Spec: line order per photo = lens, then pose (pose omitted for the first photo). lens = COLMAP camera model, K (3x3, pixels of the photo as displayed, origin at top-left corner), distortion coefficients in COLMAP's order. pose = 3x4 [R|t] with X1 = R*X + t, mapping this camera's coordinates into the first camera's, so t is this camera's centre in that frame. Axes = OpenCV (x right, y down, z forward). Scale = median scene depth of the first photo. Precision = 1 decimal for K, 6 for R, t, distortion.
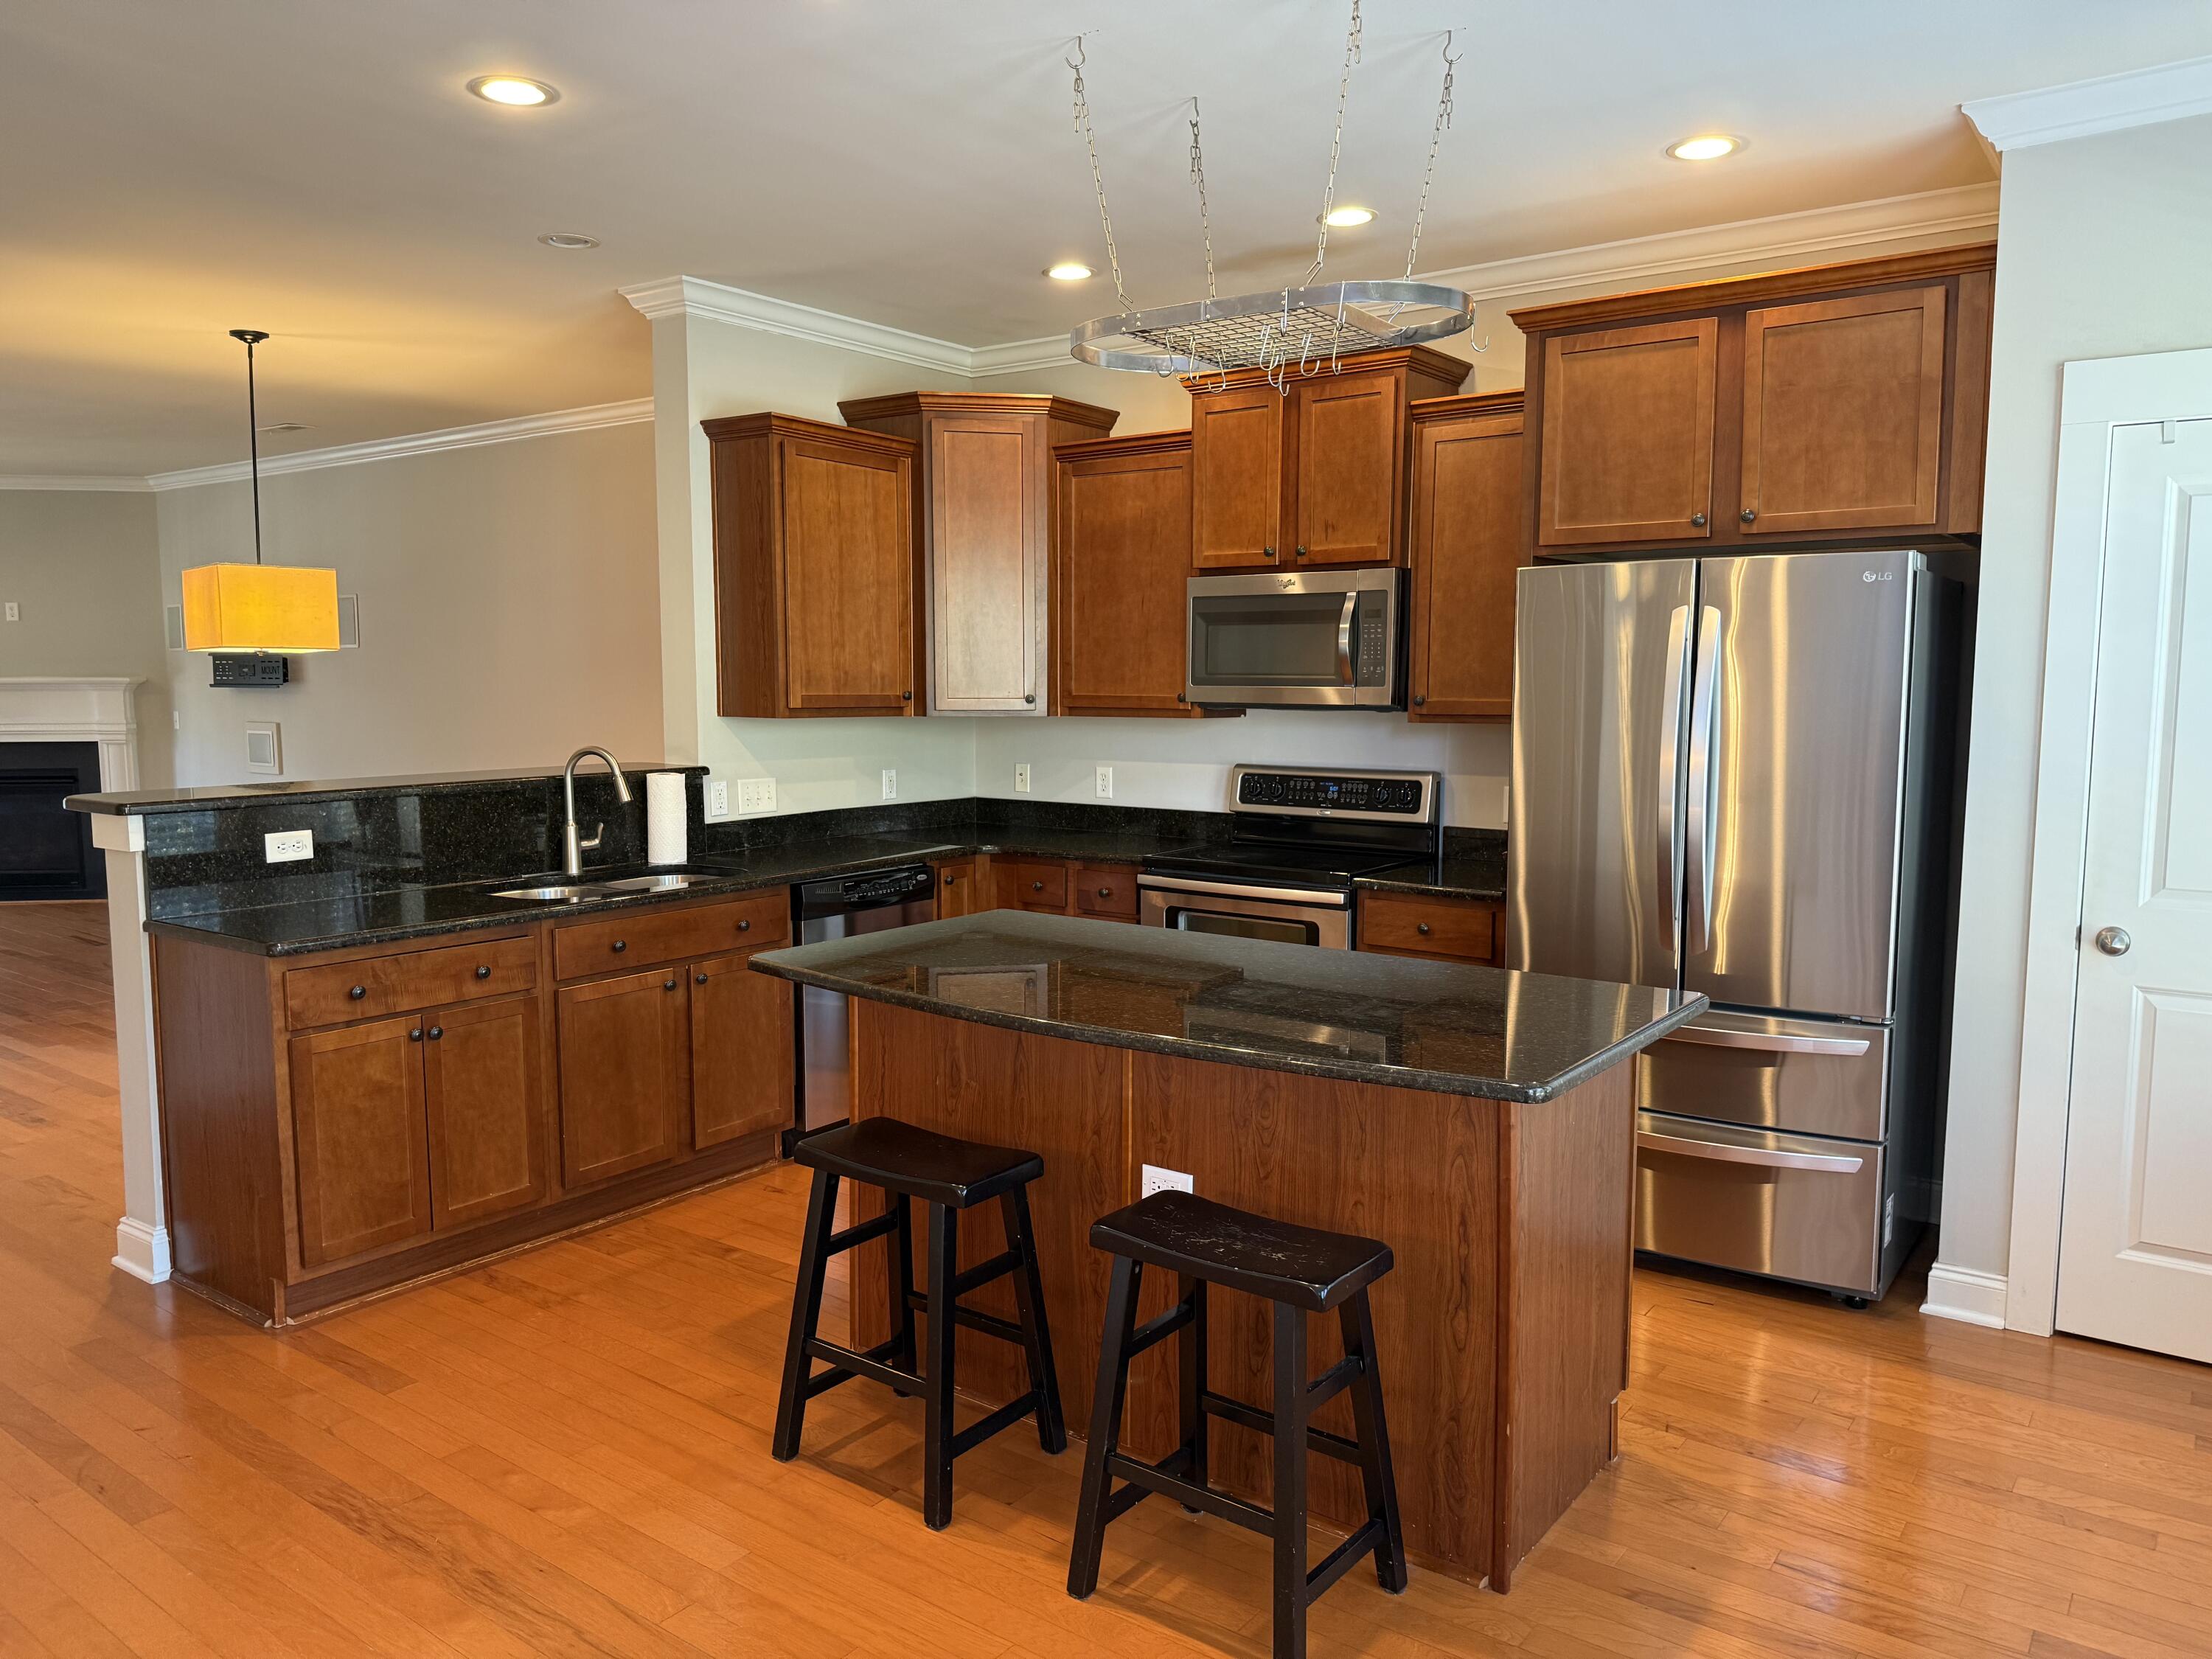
lens RADIAL K [[1538.4, 0, 1106.0], [0, 1538.4, 829.5], [0, 0, 1]] dist [0.124465, -0.209589]
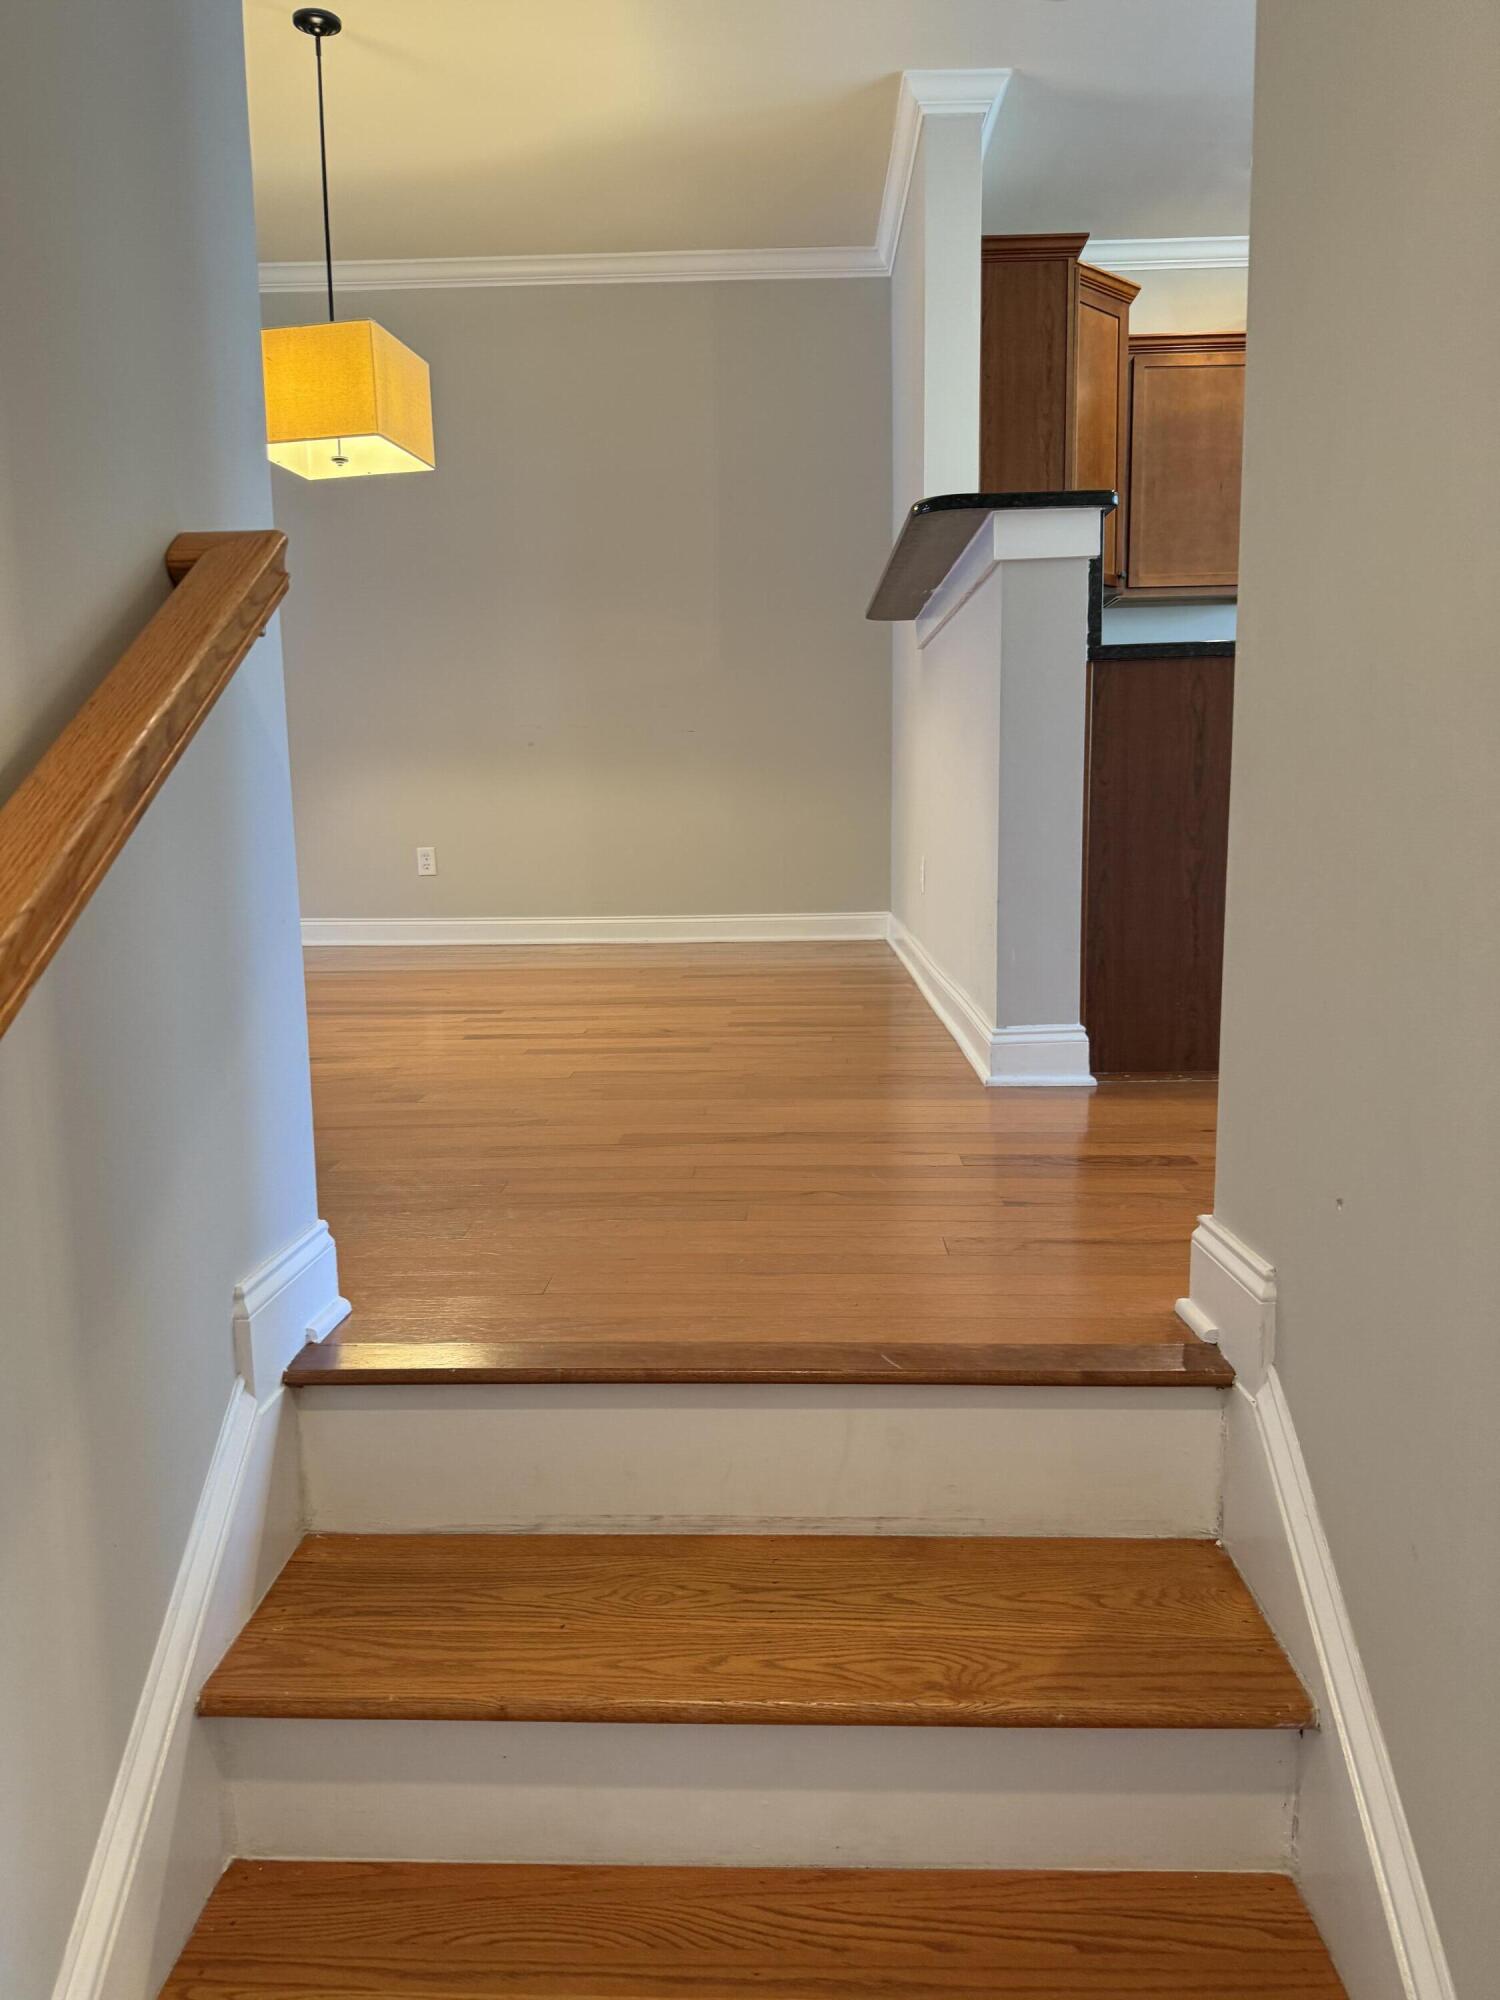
lens RADIAL K [[1398.6, 0, 750.0], [0, 1398.6, 1000.0], [0, 0, 1]] dist [0.006578, -0.045042]
pose [[0.819472, -0.099262, 0.564458, -0.963450], [0.075965, 0.995010, 0.064691, 0.144556], [-0.568063, -0.010134, 0.822923, 0.407894]]
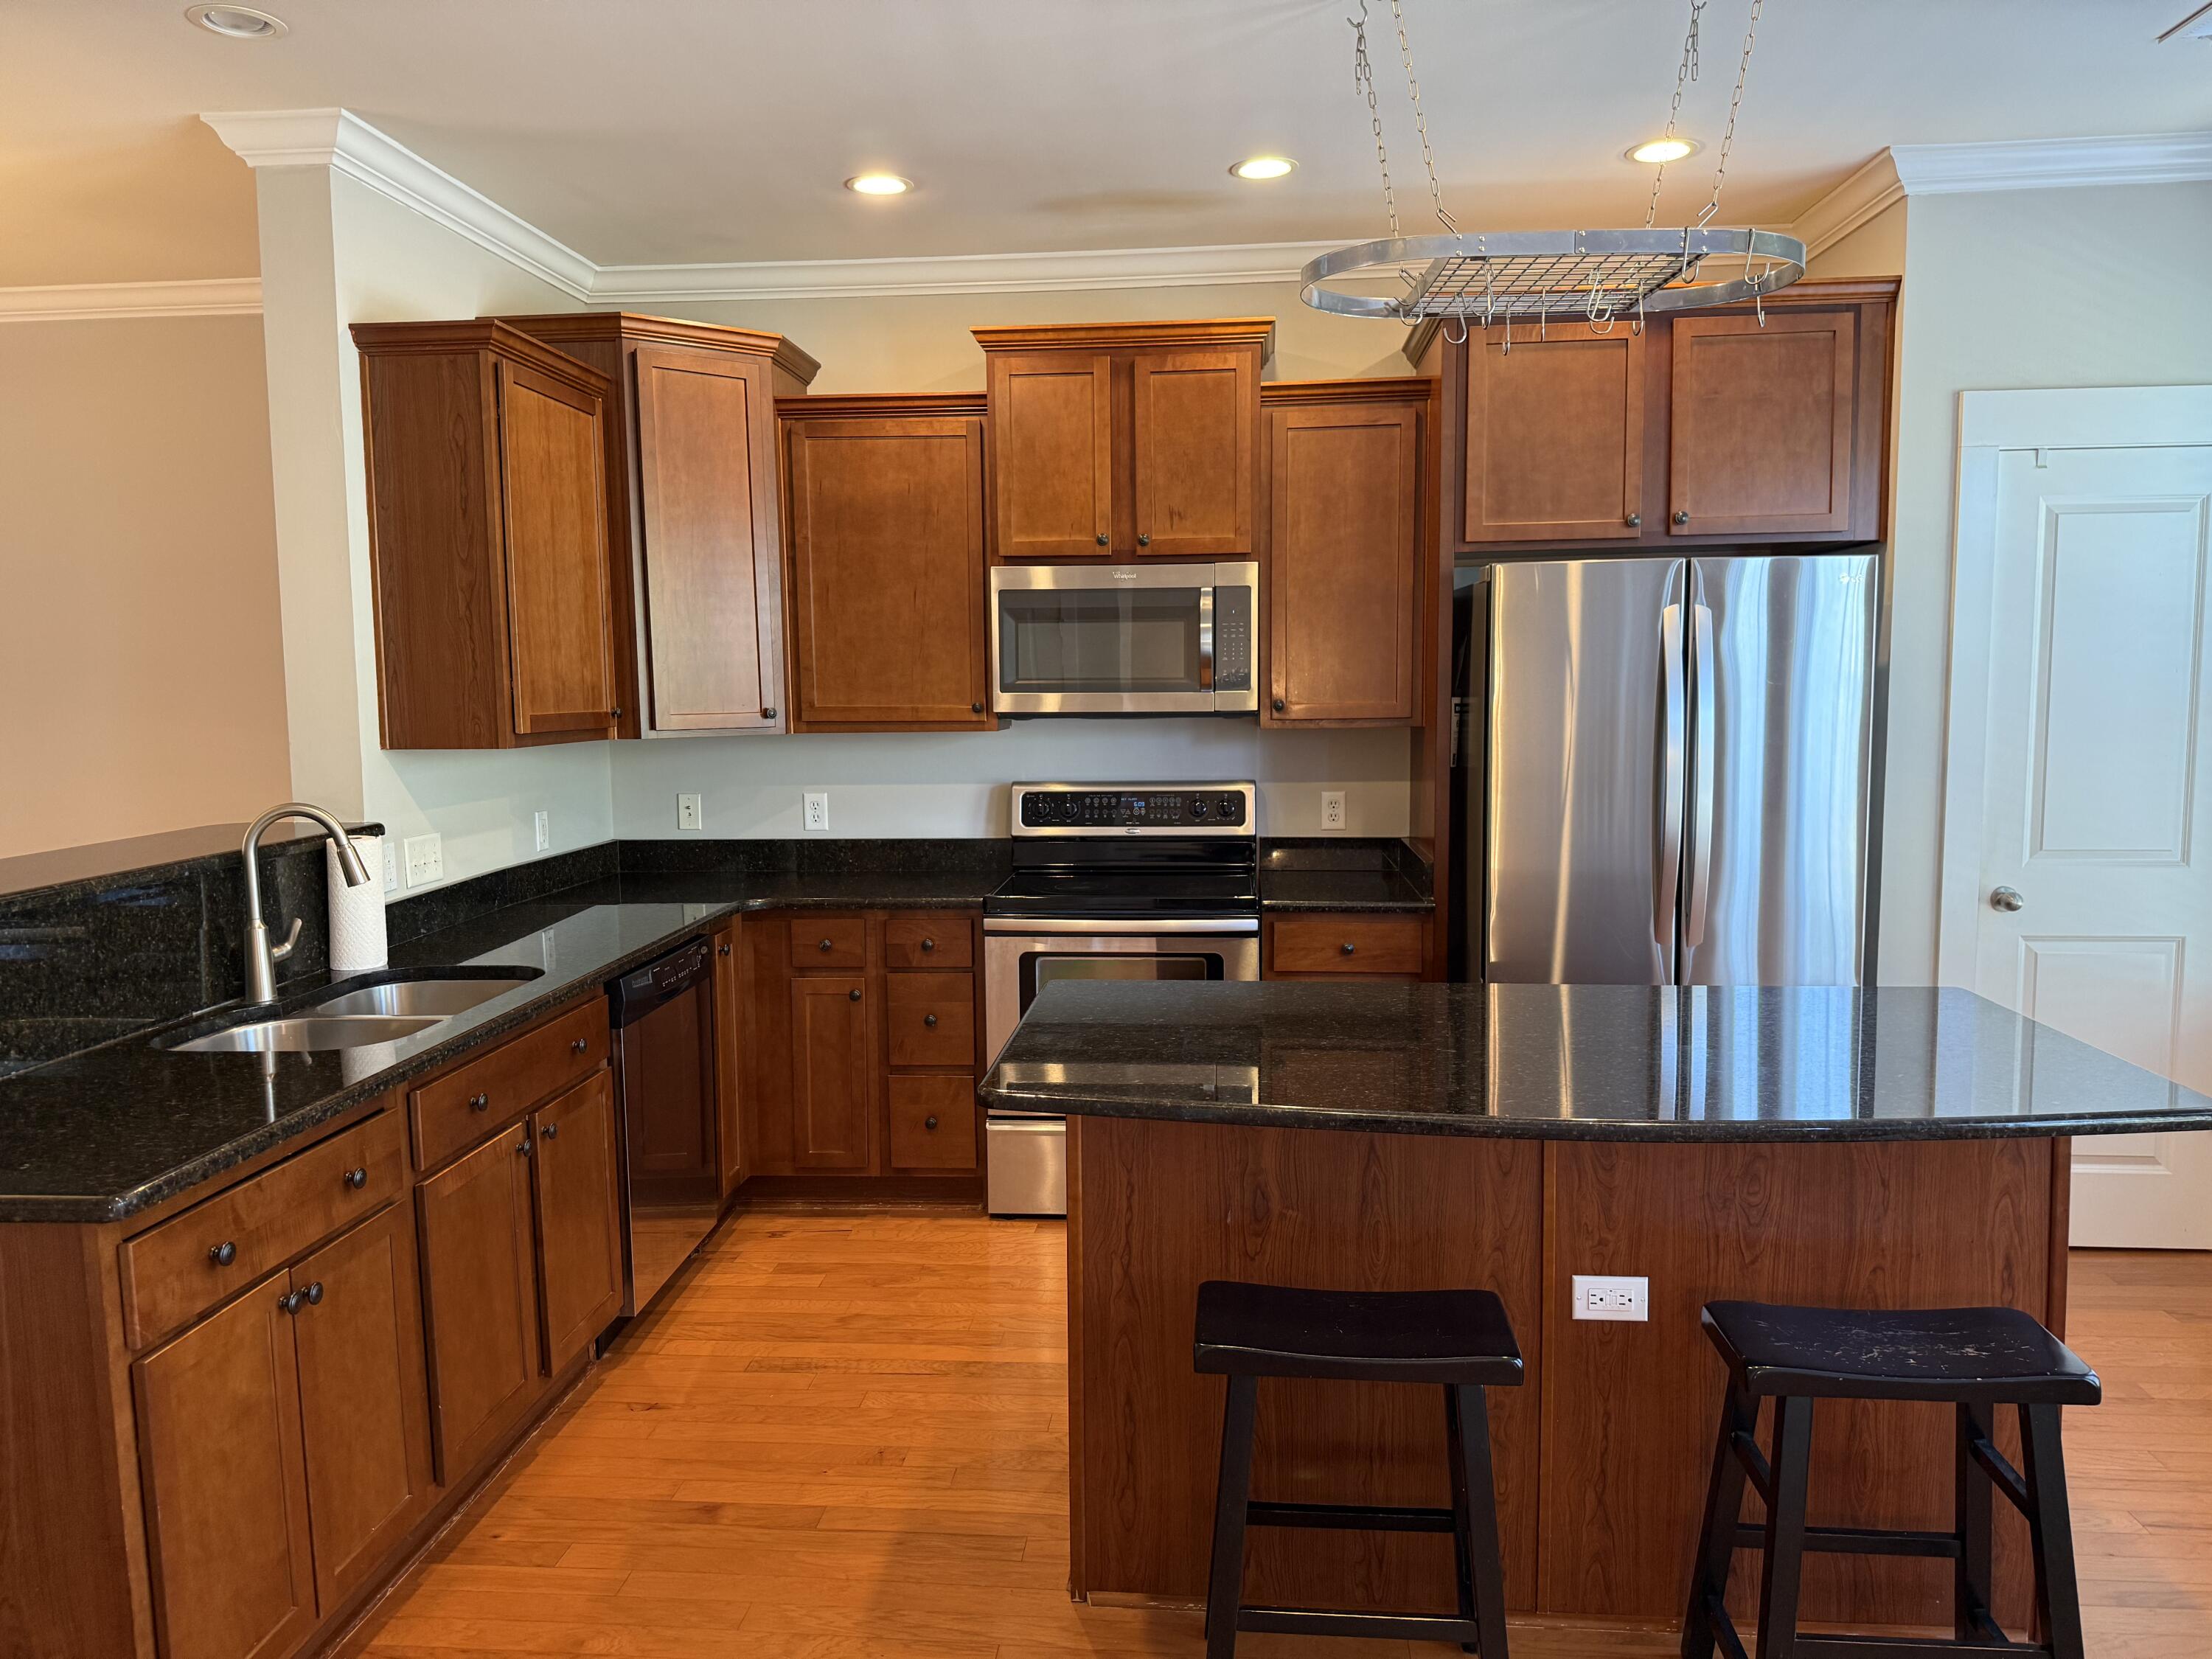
lens RADIAL K [[1538.4, 0, 1106.0], [0, 1538.4, 829.5], [0, 0, 1]] dist [0.124465, -0.209589]
pose [[0.853743, -0.064150, 0.516728, -0.371177], [0.065279, 0.997739, 0.016010, -0.029863], [-0.516586, 0.020063, 0.856000, 0.257382]]
